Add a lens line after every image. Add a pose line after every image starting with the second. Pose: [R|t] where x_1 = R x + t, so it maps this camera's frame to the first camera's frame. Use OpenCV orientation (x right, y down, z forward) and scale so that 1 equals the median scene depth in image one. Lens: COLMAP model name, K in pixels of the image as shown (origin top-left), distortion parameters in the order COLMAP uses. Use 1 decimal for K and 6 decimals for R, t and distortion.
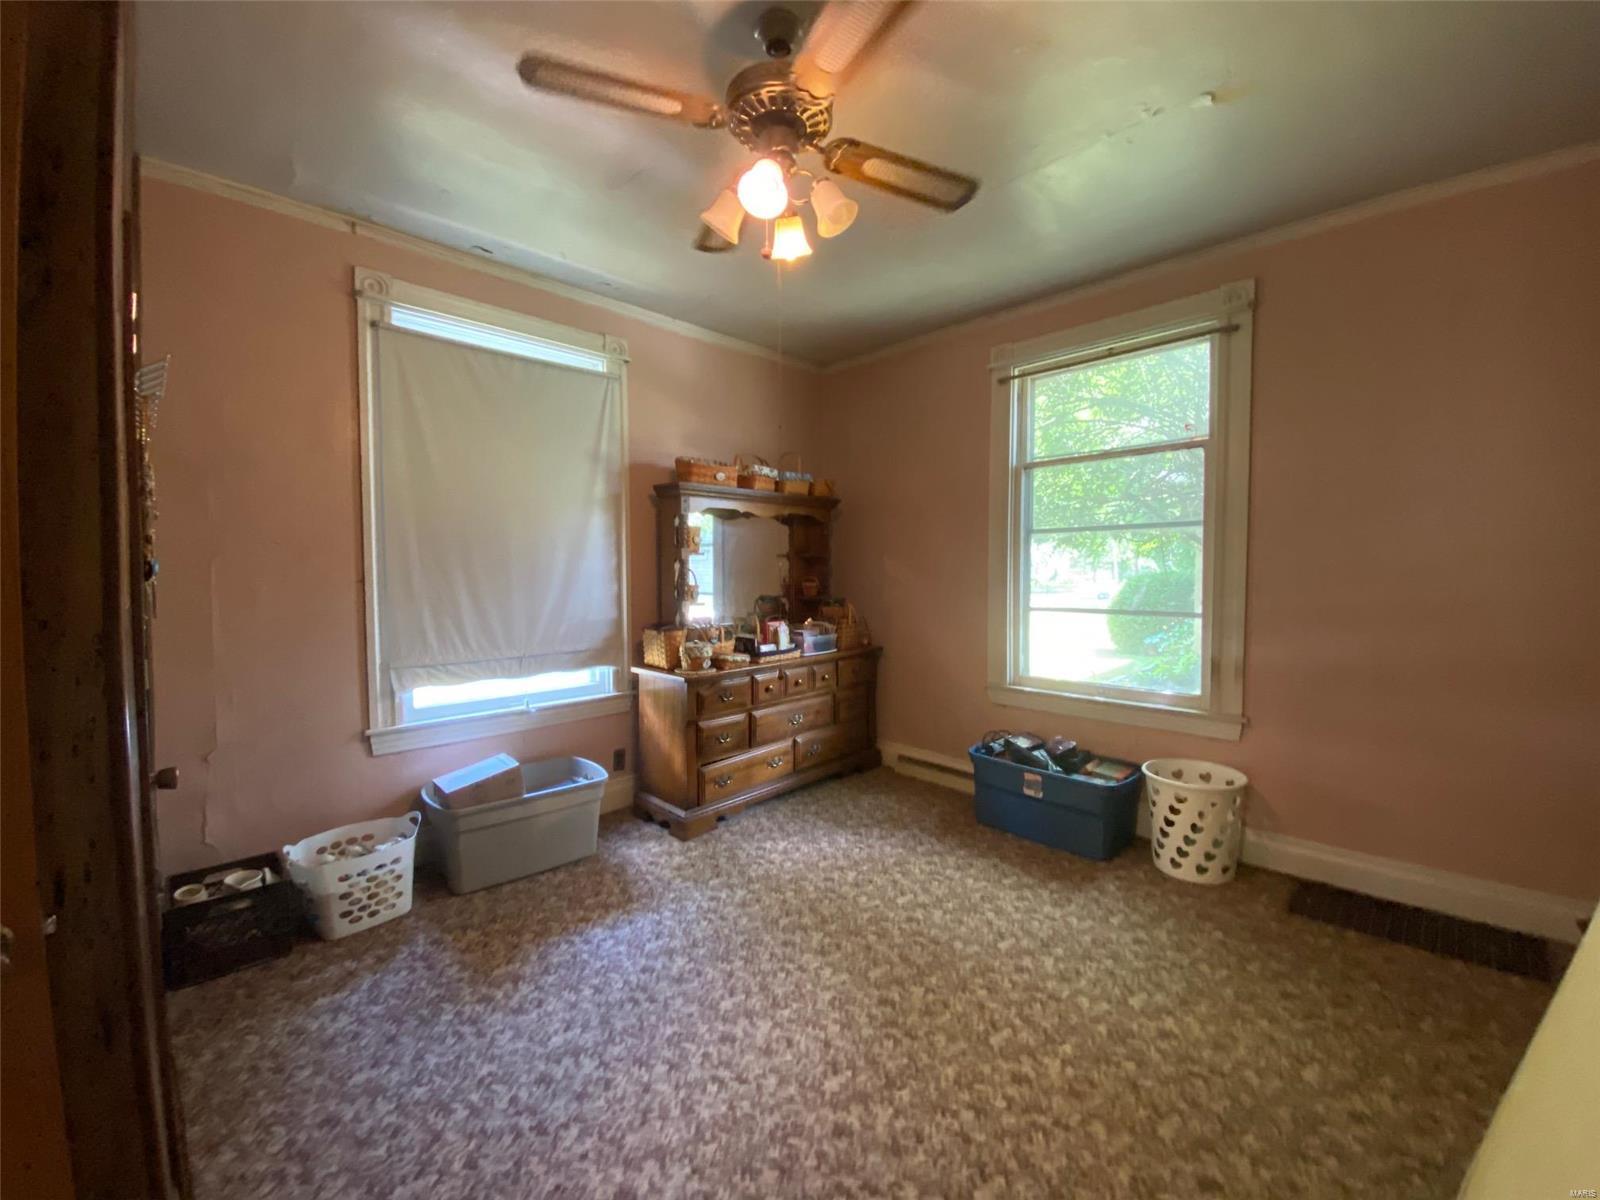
lens RADIAL K [[646.9, 0, 792.9], [0, 646.9, 596.8], [0, 0, 1]] dist [0.040022, -0.030538]
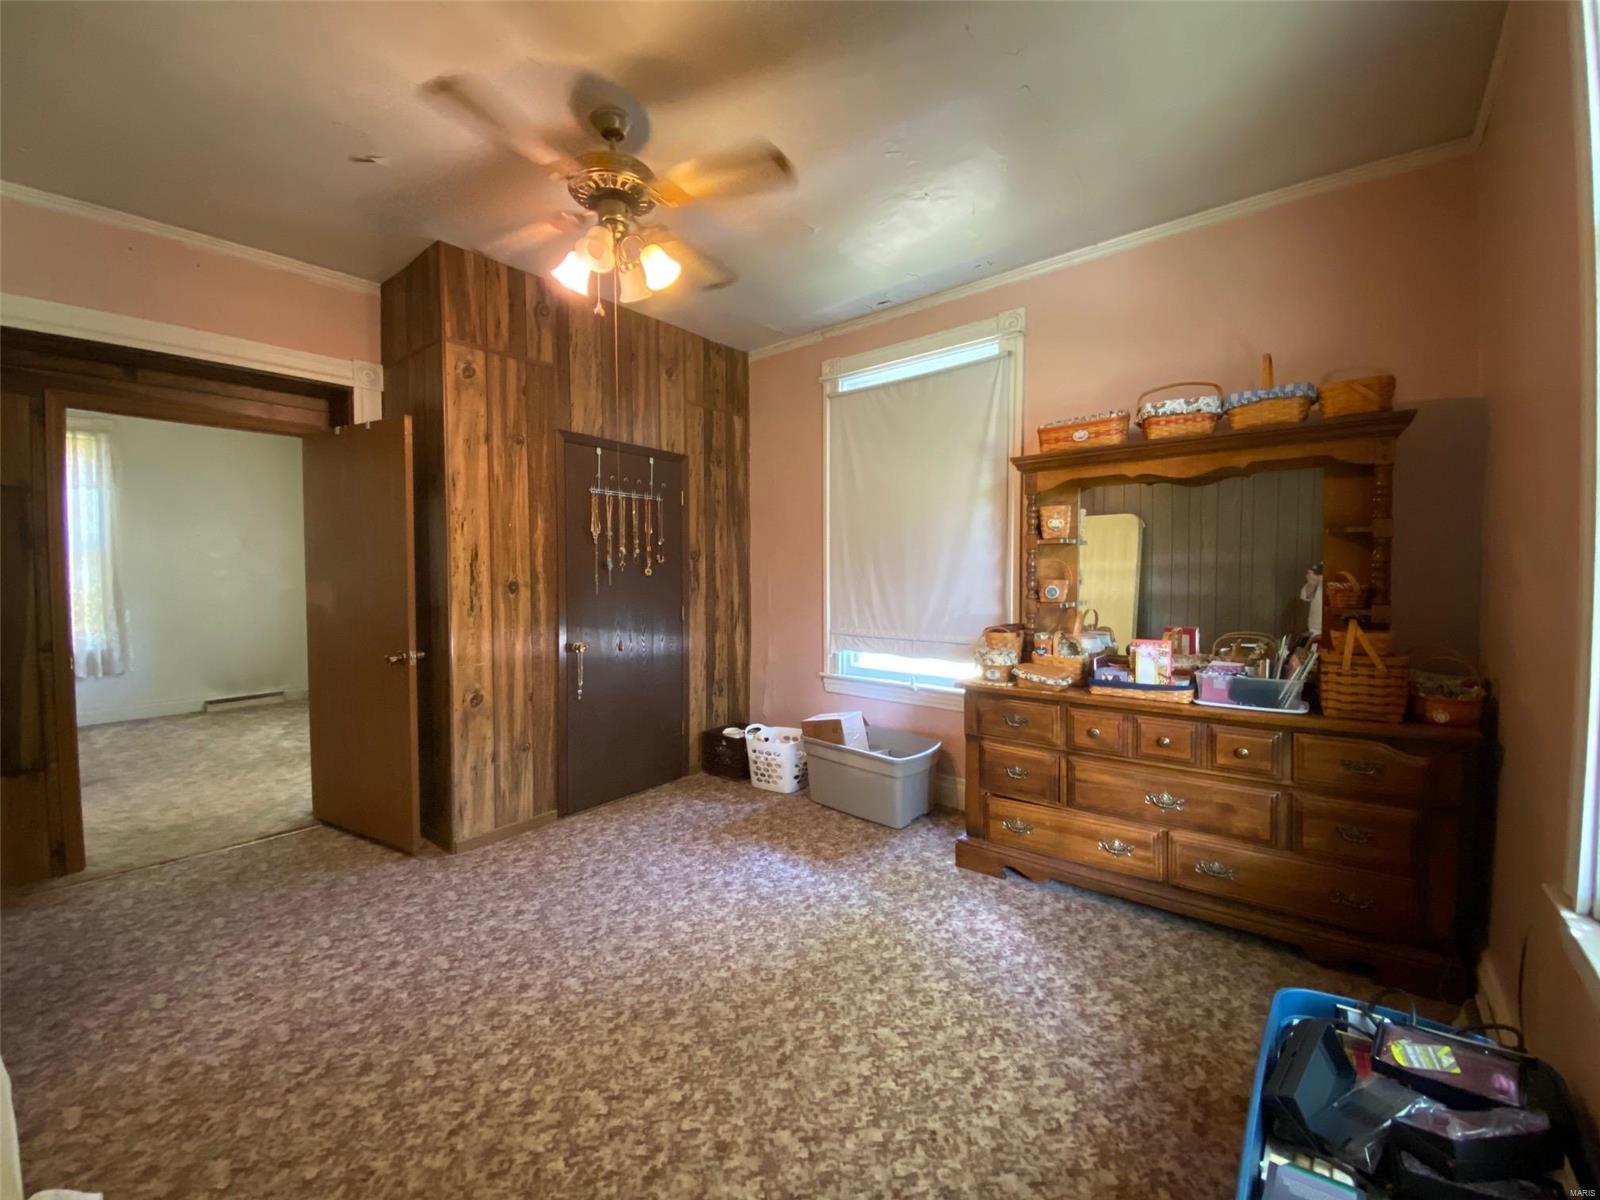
lens RADIAL K [[645.6, 0, 800.0], [0, 645.6, 600.0], [0, 0, 1]] dist [0.024154, -0.013442]
pose [[0.110305, 0.051813, -0.992546, 0.794475], [-0.032143, 0.998304, 0.048541, -0.032093], [0.993378, 0.026549, 0.111783, 0.780880]]
